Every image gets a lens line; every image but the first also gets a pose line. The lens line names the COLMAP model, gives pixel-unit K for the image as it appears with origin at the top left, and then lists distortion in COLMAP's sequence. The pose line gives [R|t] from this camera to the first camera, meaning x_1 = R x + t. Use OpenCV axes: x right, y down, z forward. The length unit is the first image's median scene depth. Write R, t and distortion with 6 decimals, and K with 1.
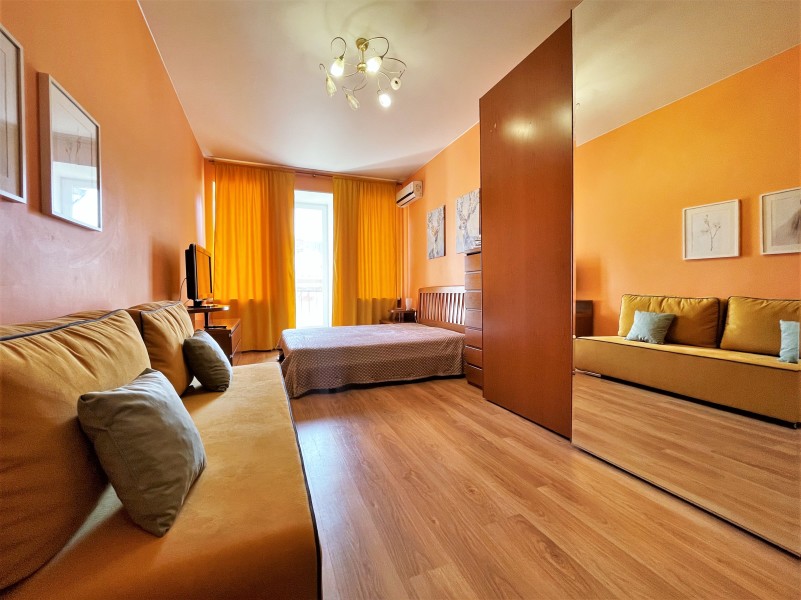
lens RADIAL K [[329.8, 0, 400.5], [0, 329.8, 300.0], [0, 0, 1]] dist [-0.002207, -0.000398]
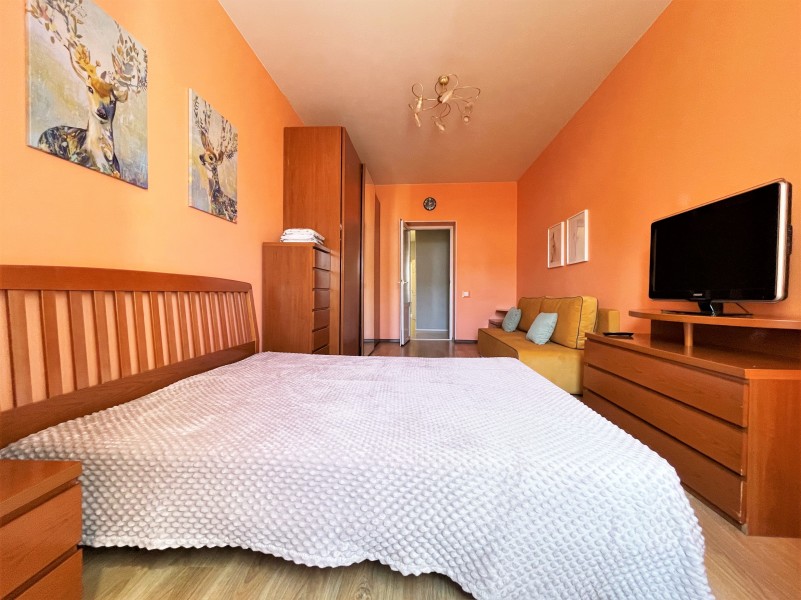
lens RADIAL K [[329.8, 0, 400.5], [0, 329.8, 300.0], [0, 0, 1]] dist [-0.002207, -0.000398]
pose [[-0.895546, -0.003834, 0.444953, -0.305126], [0.015423, 0.999095, 0.039651, -0.023327], [-0.444702, 0.042372, -0.894676, 1.313048]]
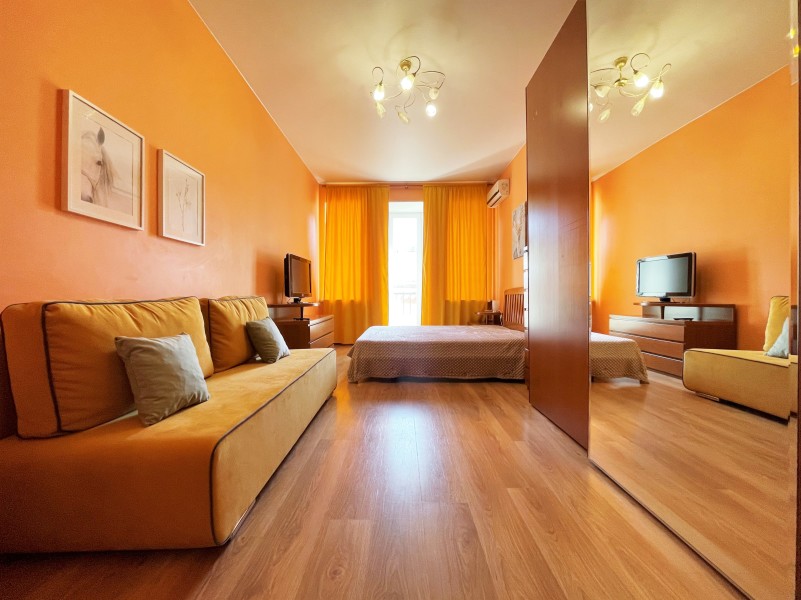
lens RADIAL K [[329.8, 0, 400.5], [0, 329.8, 300.0], [0, 0, 1]] dist [-0.002207, -0.000398]
pose [[0.922394, 0.008036, -0.386166, 0.182730], [-0.014883, 0.999781, -0.014742, 0.015813], [0.385963, 0.019345, 0.922312, -0.005619]]
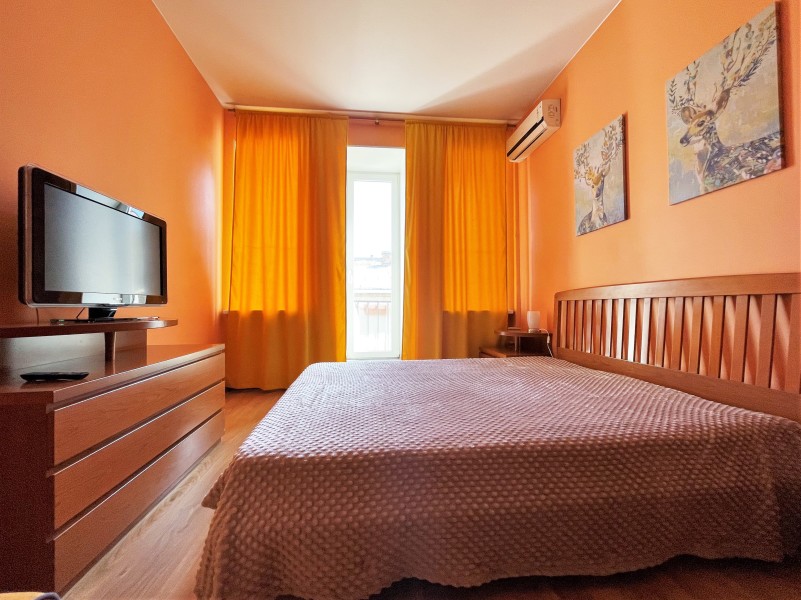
lens RADIAL K [[329.8, 0, 400.5], [0, 329.8, 300.0], [0, 0, 1]] dist [-0.002207, -0.000398]
pose [[0.964096, -0.002483, -0.265543, -0.056387], [-0.010769, 0.998768, -0.048438, 0.007198], [0.265336, 0.049559, 0.962881, 0.509881]]
